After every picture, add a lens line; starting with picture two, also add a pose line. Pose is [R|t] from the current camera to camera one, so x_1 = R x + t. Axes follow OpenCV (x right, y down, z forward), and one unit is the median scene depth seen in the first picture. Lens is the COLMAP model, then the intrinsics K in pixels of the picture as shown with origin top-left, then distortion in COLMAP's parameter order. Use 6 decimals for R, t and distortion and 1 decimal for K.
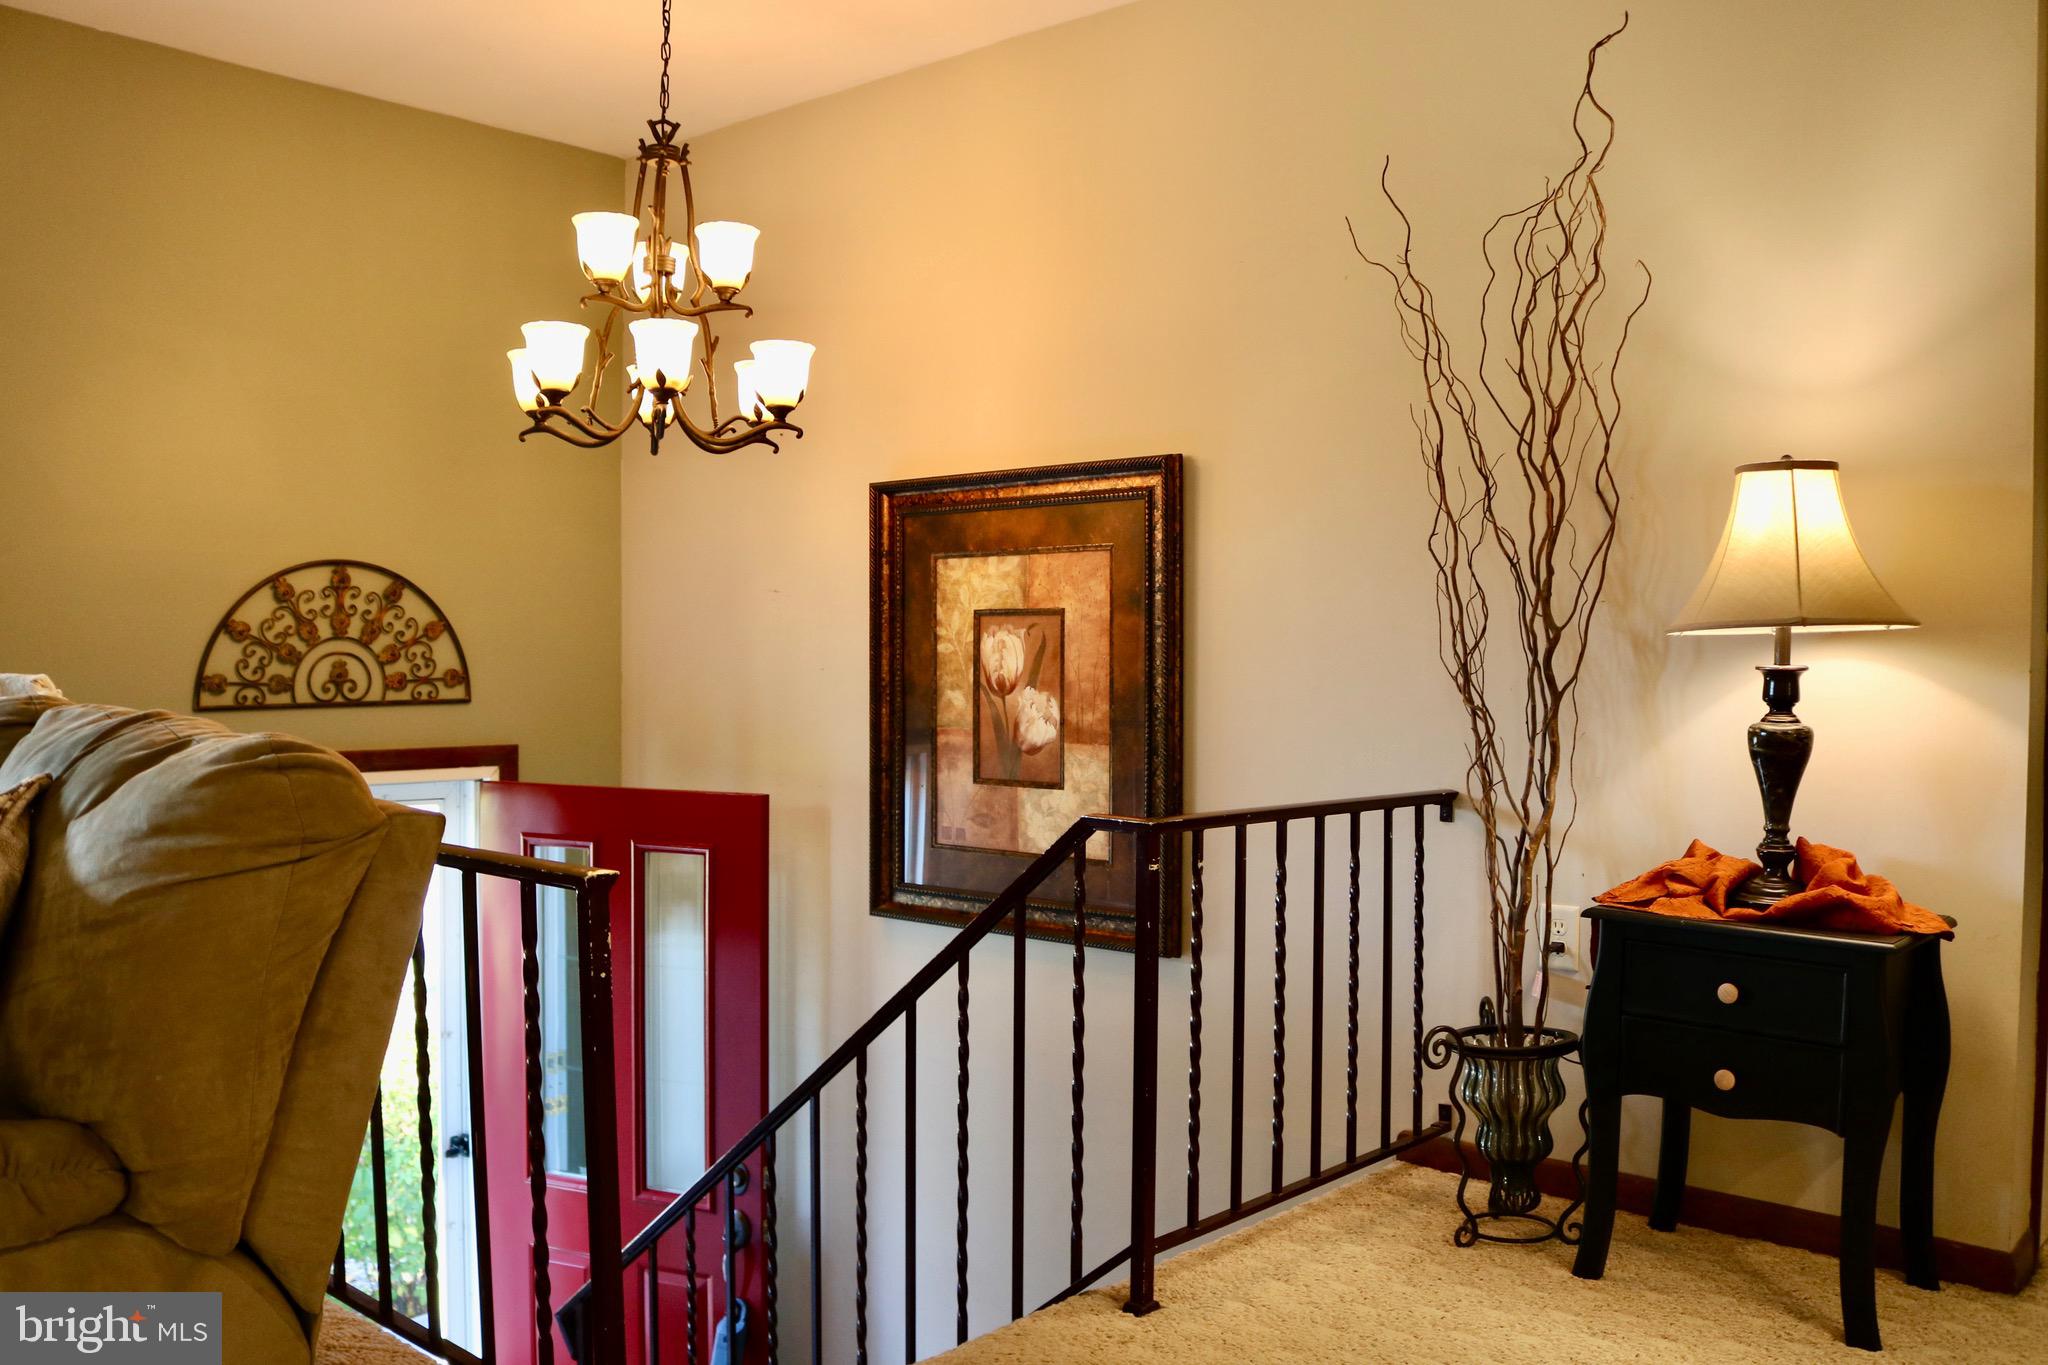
lens RADIAL K [[1759.7, 0, 1017.6], [0, 1759.7, 669.0], [0, 0, 1]] dist [-0.108456, 0.060358]
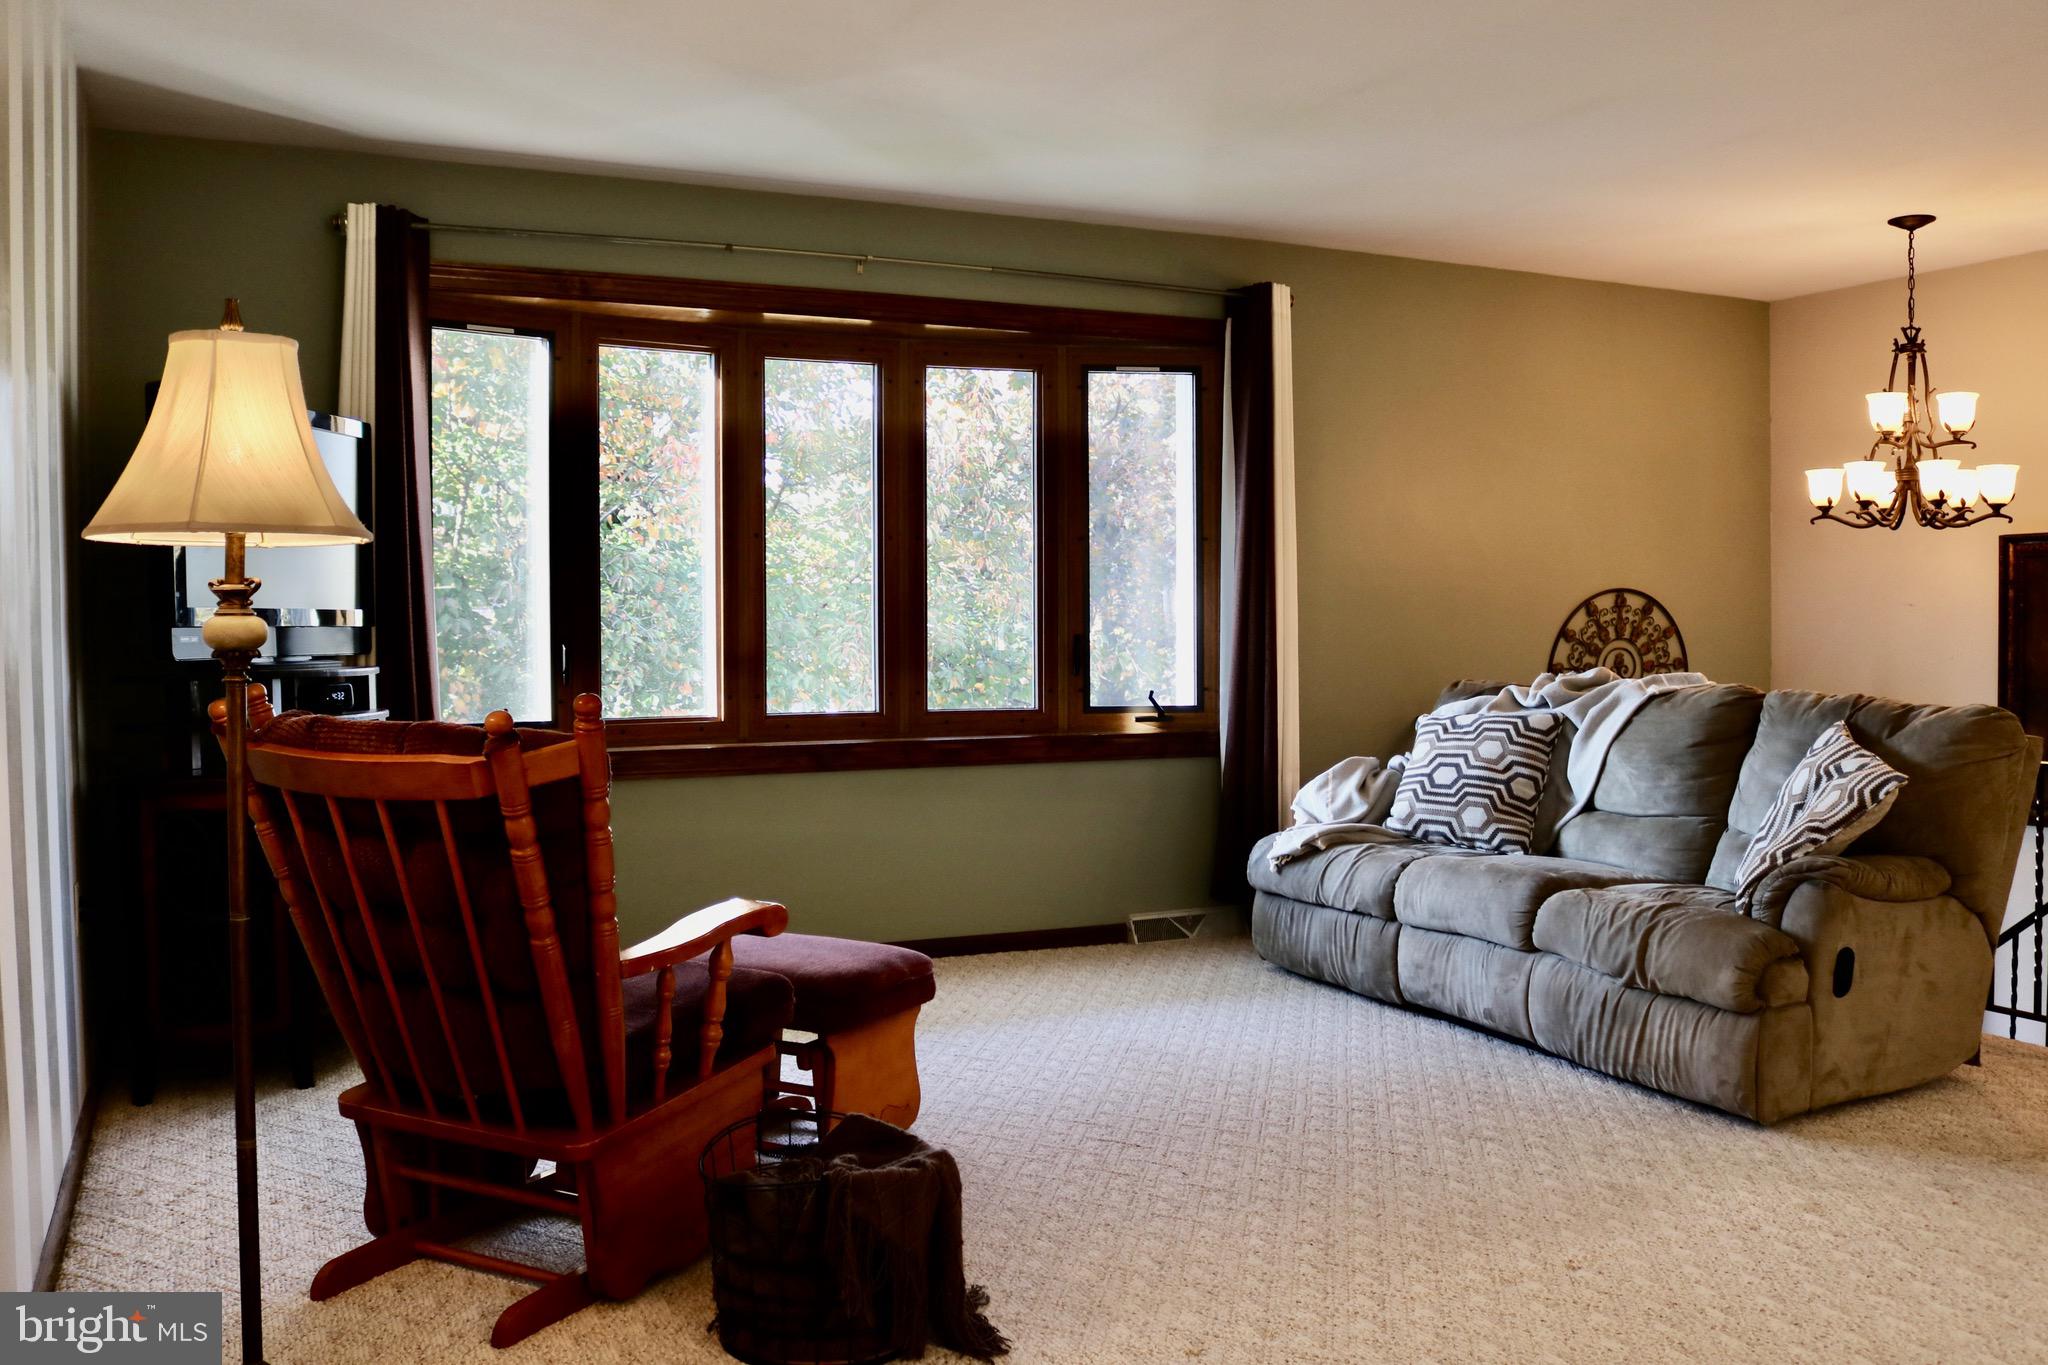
lens RADIAL K [[1759.7, 0, 1018.9], [0, 1759.7, 684.7], [0, 0, 1]] dist [-0.108456, 0.060358]
pose [[0.922534, 0.003657, -0.385898, -0.293839], [0.008486, 0.999521, 0.029759, -0.028338], [0.385822, -0.030728, 0.922061, -0.678136]]
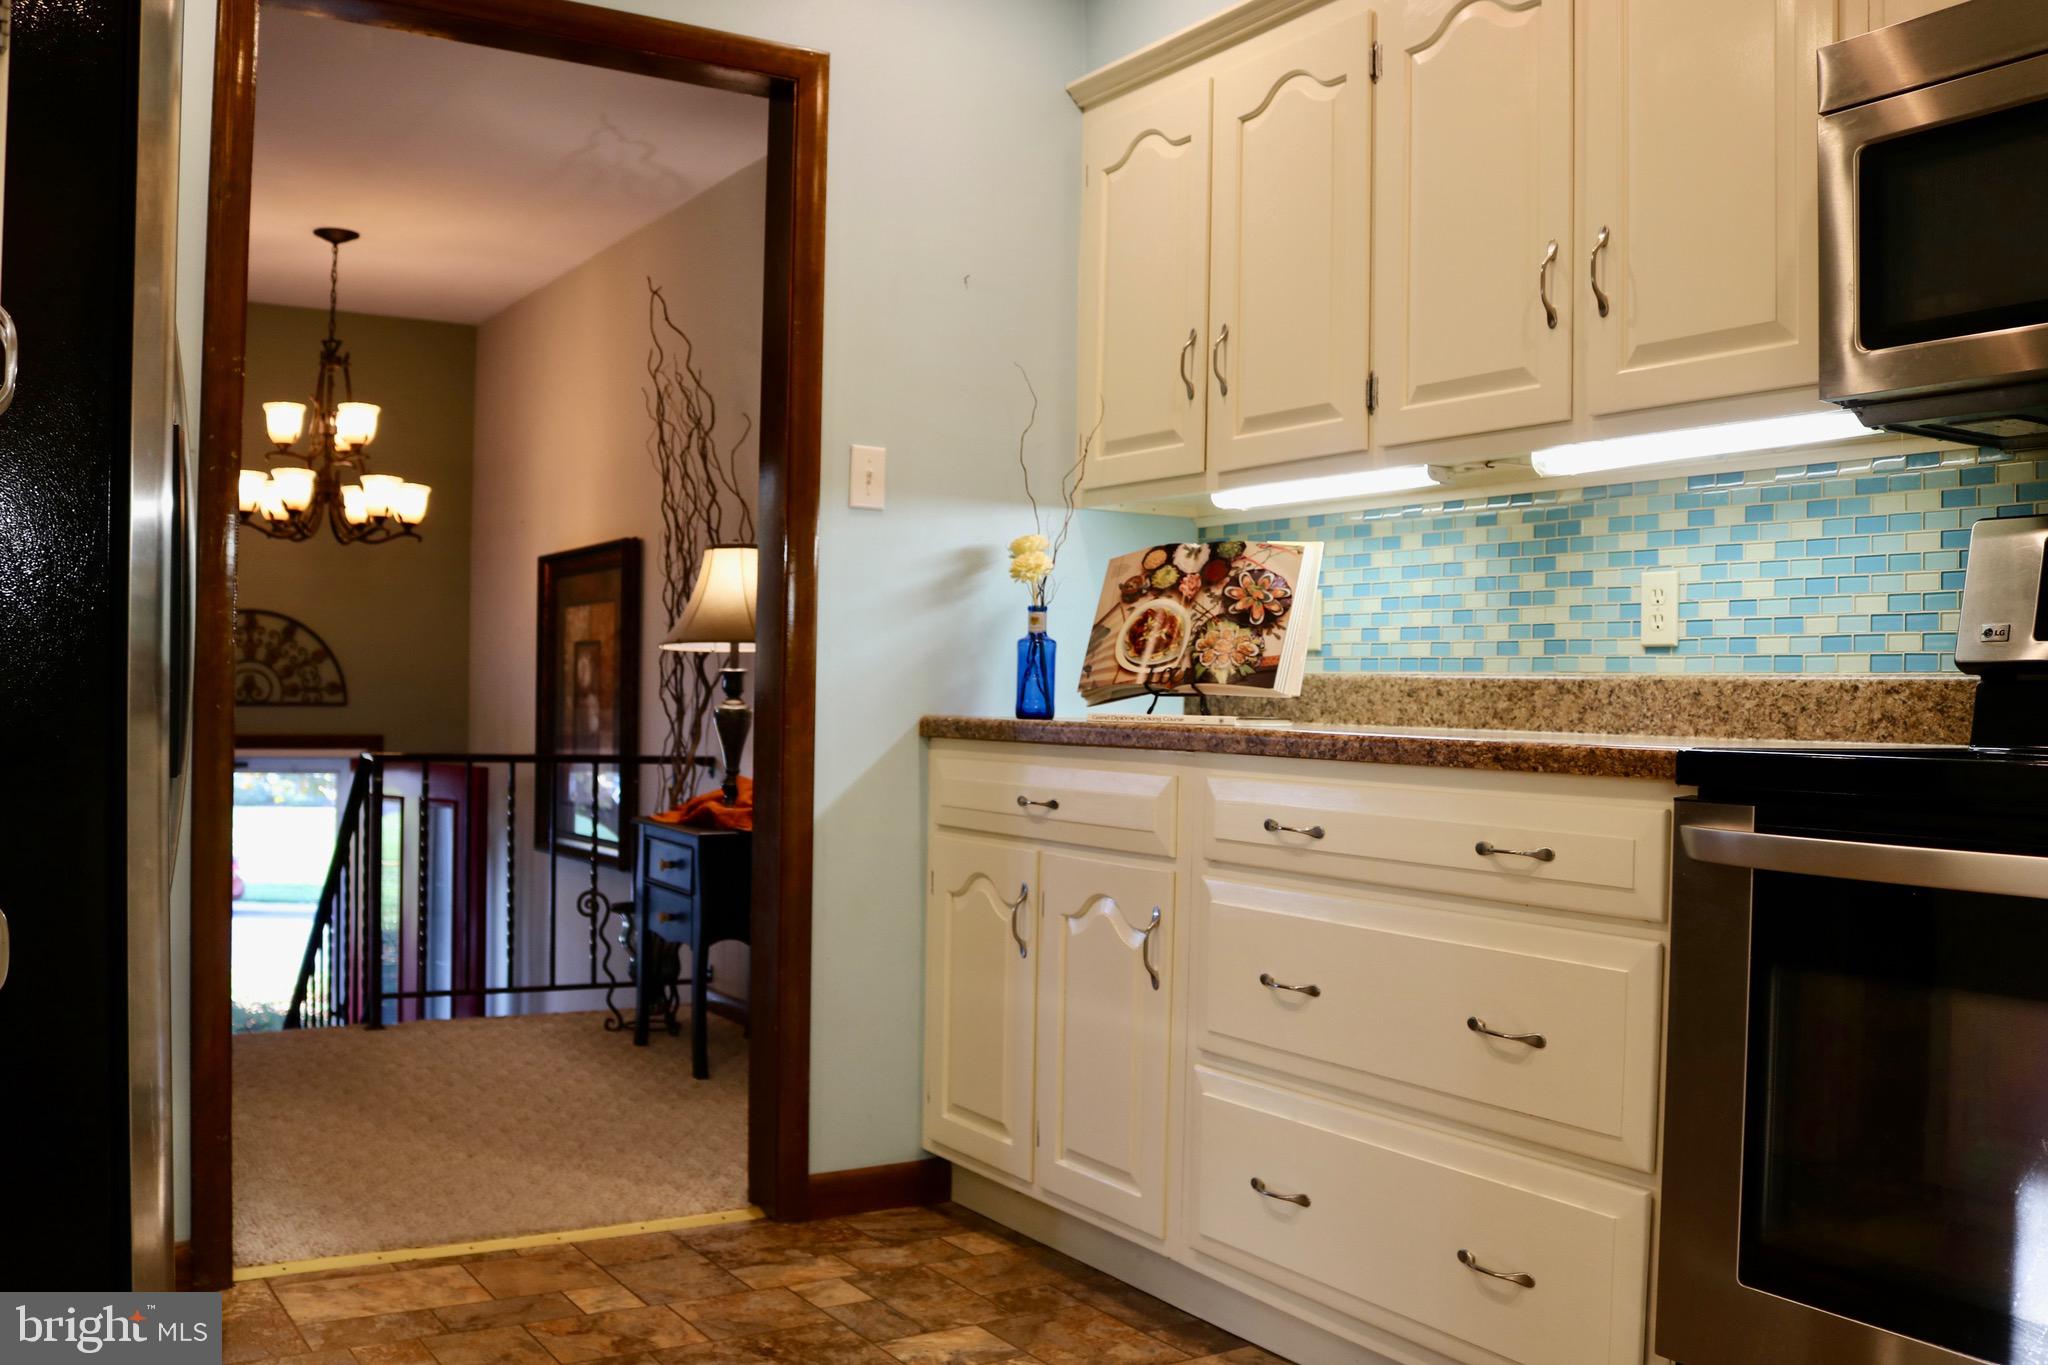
lens RADIAL K [[1918.0, 0, 1027.9], [0, 1918.0, 677.6], [0, 0, 1]] dist [-0.077290, 0.000000]
pose [[0.959015, 0.005209, -0.283307, 0.765724], [-0.011672, 0.999709, -0.021130, 0.025612], [0.283114, 0.023570, 0.958797, -0.423785]]
